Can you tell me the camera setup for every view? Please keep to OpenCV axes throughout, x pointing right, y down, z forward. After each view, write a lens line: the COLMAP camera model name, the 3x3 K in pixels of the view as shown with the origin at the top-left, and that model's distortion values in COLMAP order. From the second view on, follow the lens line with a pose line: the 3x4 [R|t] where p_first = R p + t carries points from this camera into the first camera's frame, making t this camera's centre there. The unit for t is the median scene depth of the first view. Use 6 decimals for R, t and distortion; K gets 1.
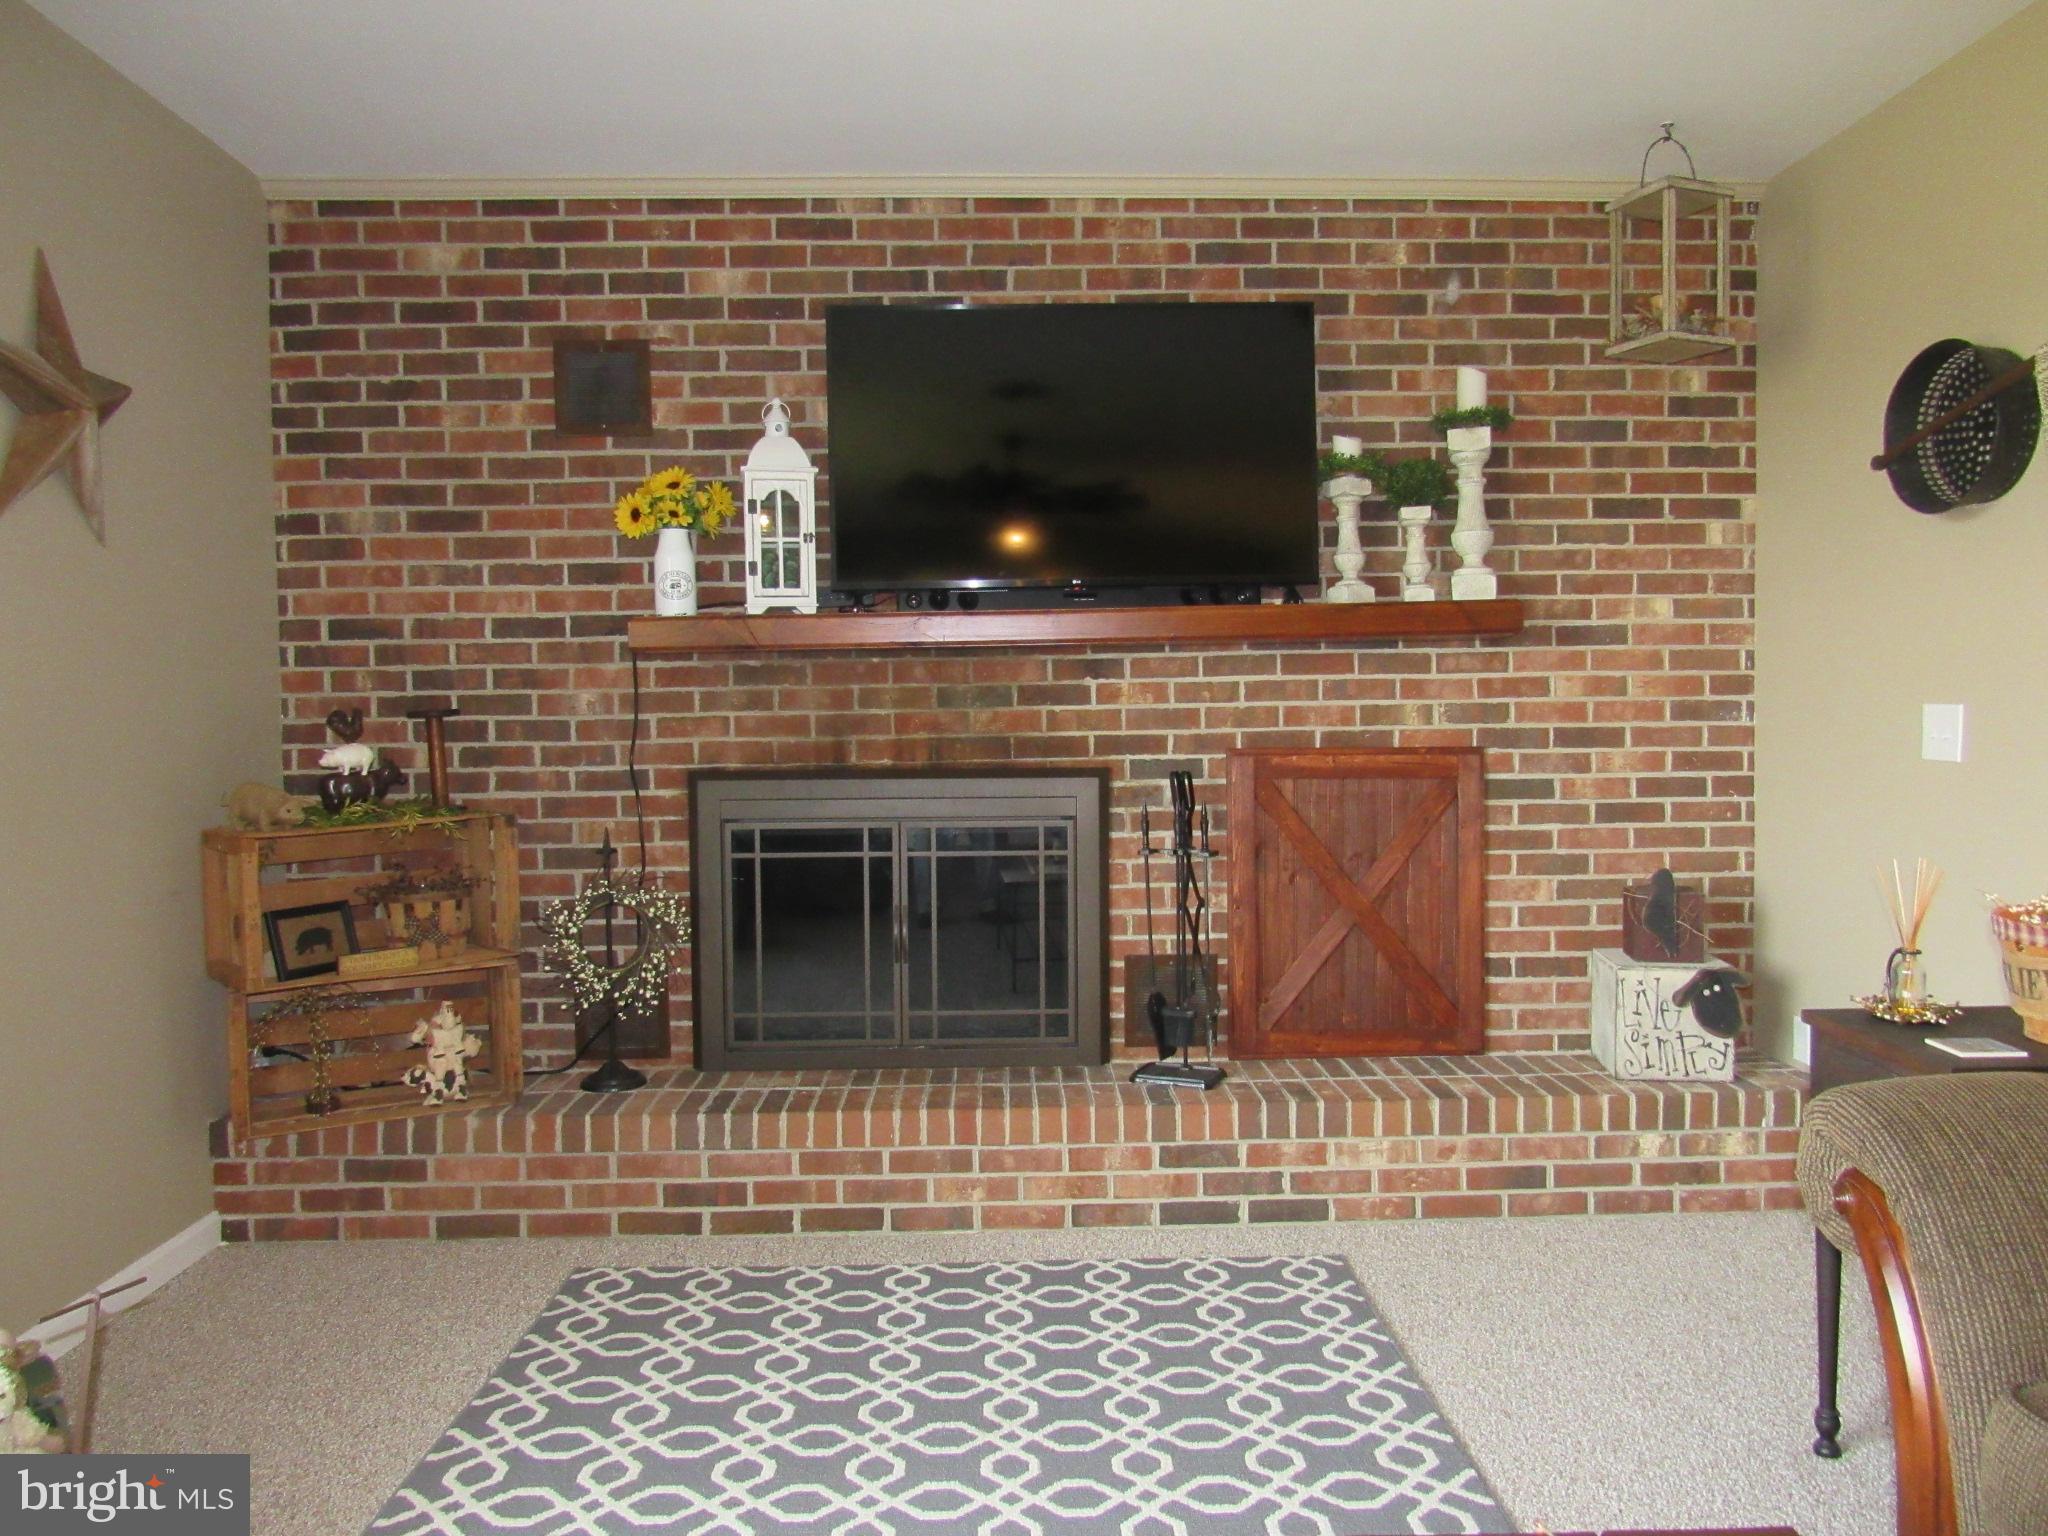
lens RADIAL K [[1477.4, 0, 1025.4], [0, 1477.4, 763.3], [0, 0, 1]] dist [-0.018179, -0.000061]
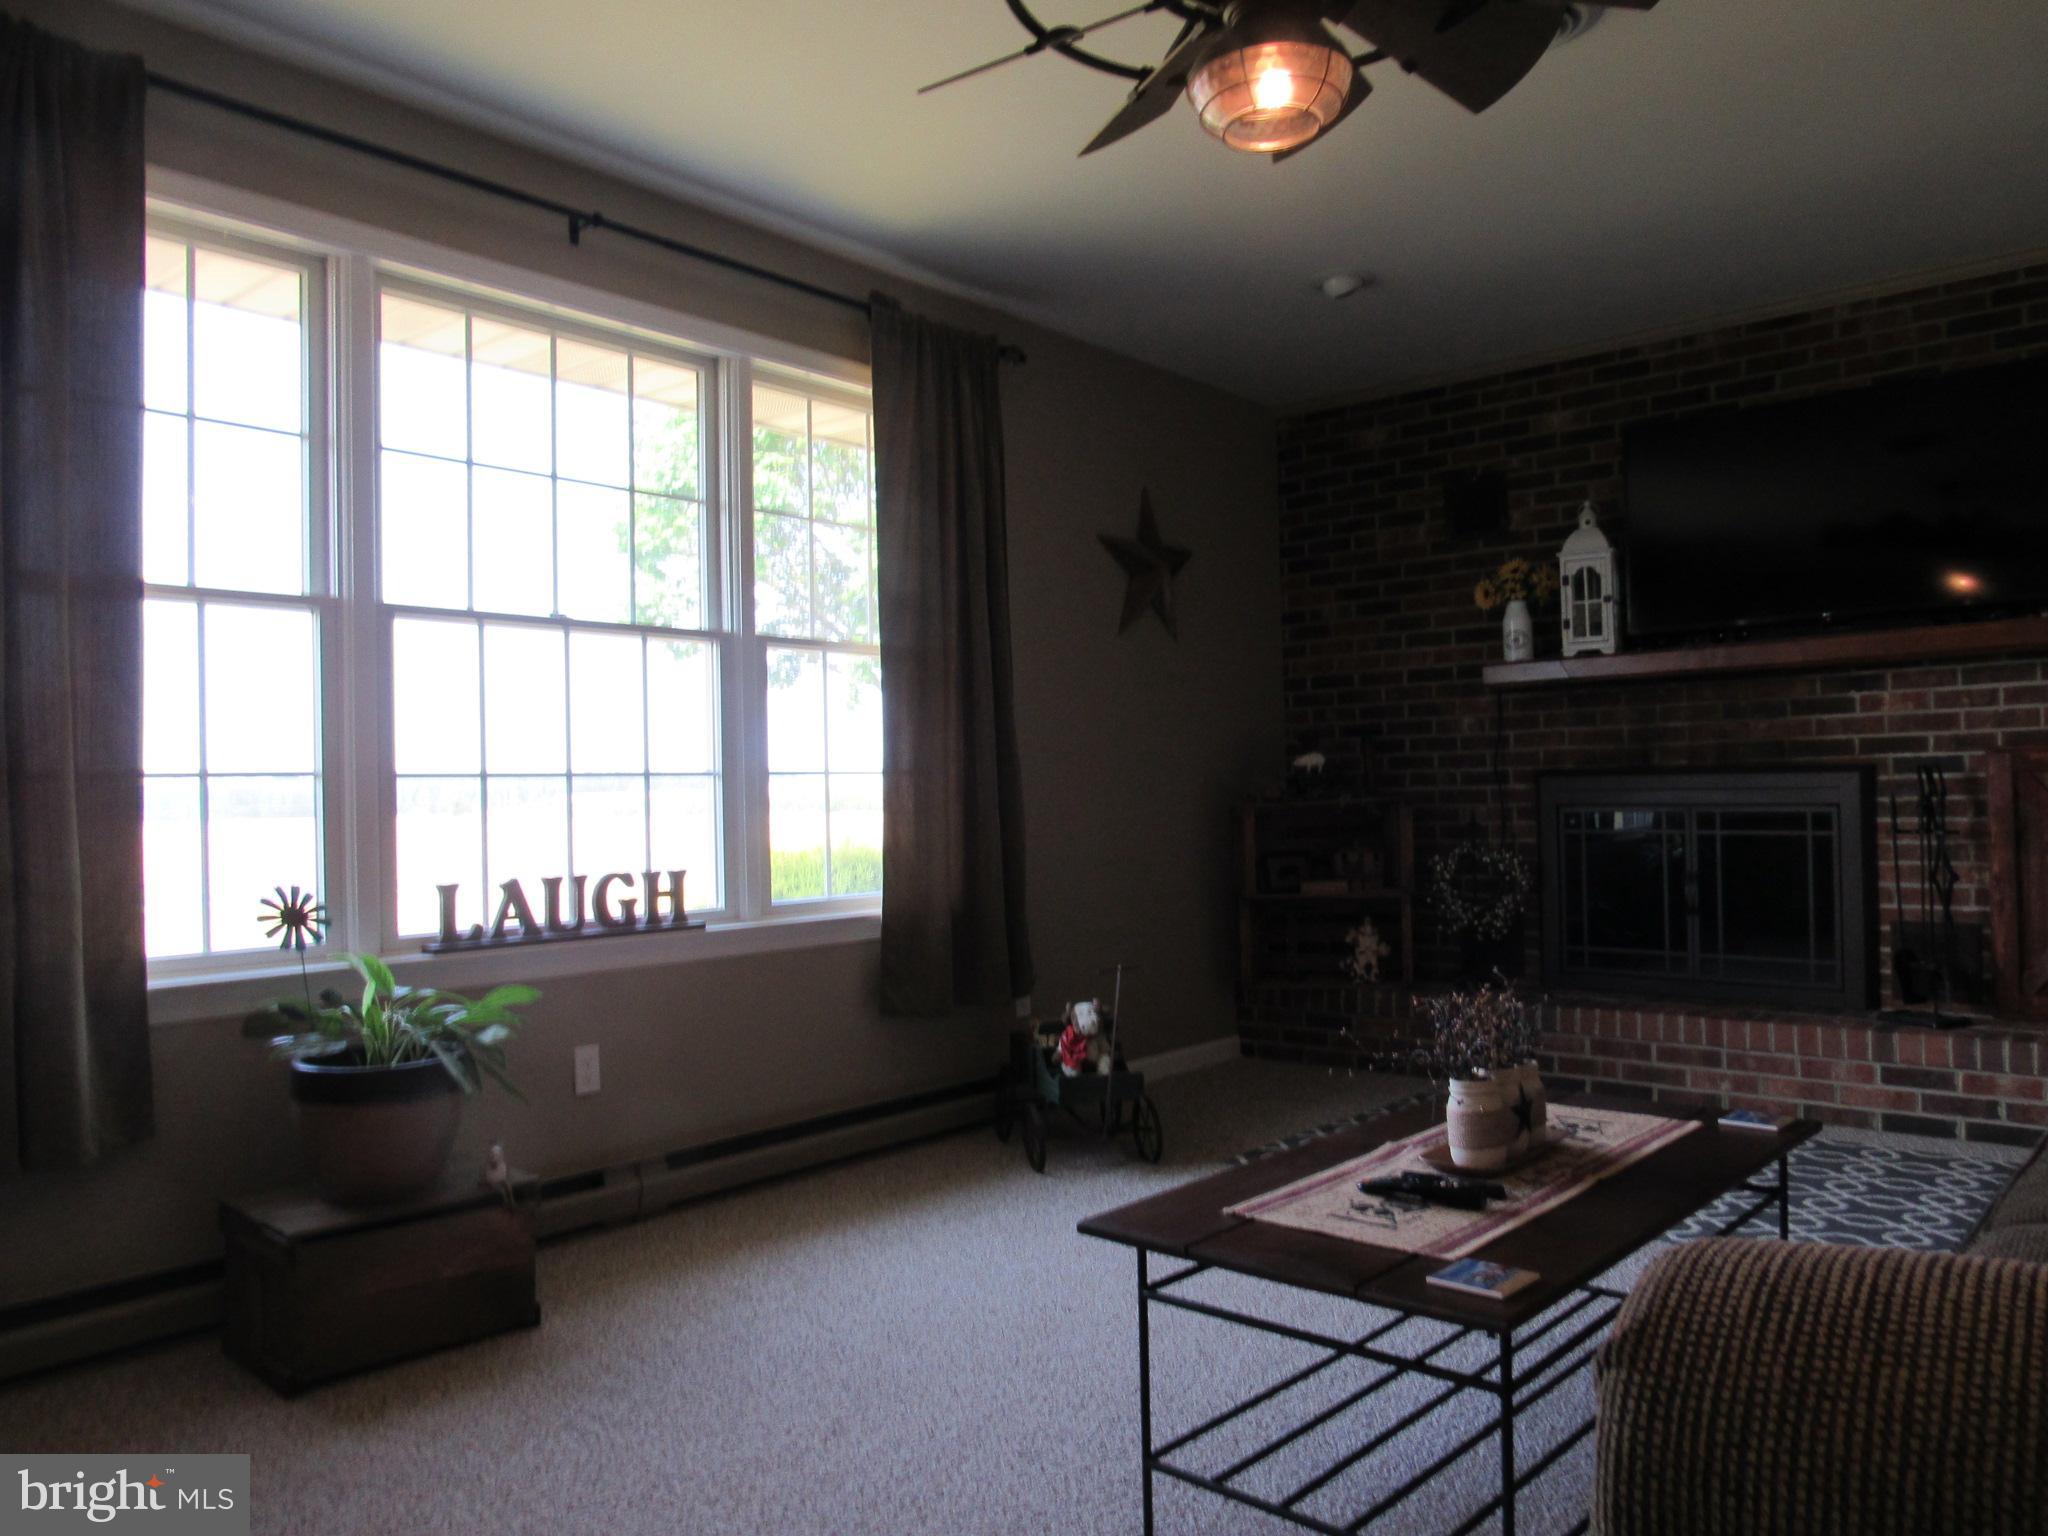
lens RADIAL K [[1477.4, 0, 1020.2], [0, 1477.4, 768.9], [0, 0, 1]] dist [-0.018179, -0.000061]
pose [[0.734128, -0.013197, -0.678883, 0.366135], [-0.011381, 0.999431, -0.031736, 0.053748], [0.678916, 0.031025, 0.733560, -0.362957]]
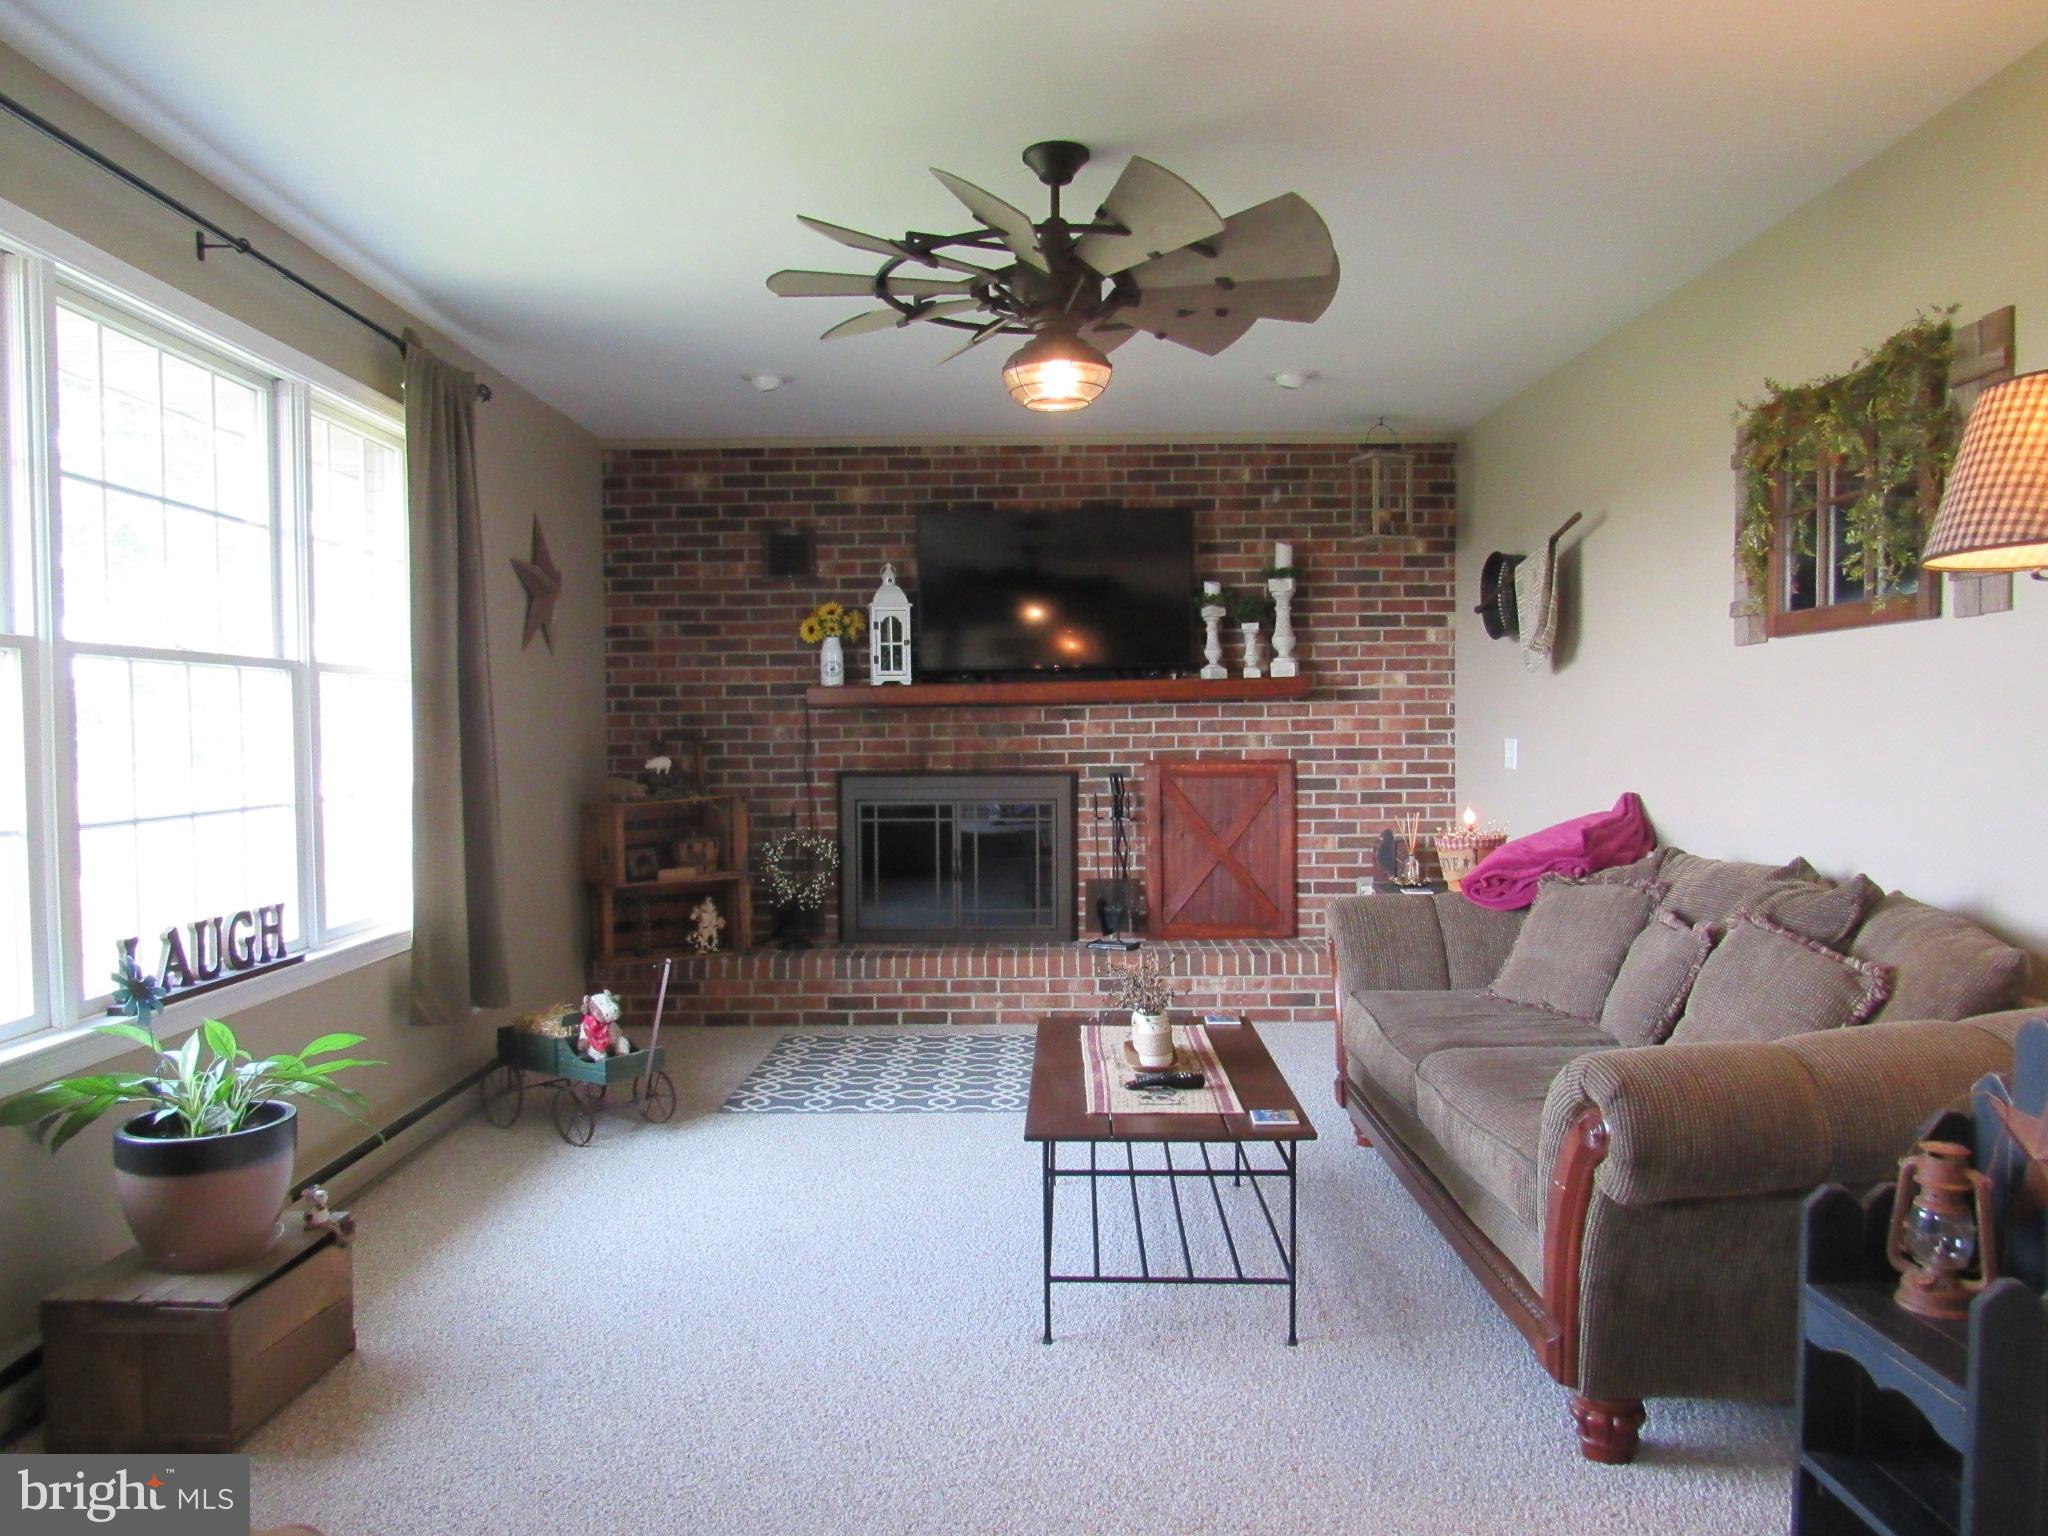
lens RADIAL K [[1477.4, 0, 1015.9], [0, 1477.4, 770.5], [0, 0, 1]] dist [-0.018179, -0.000061]
pose [[0.999200, 0.003307, -0.039852, 0.055297], [-0.003249, 0.999994, 0.001515, 0.000040], [0.039856, -0.001385, 0.999204, -0.754047]]
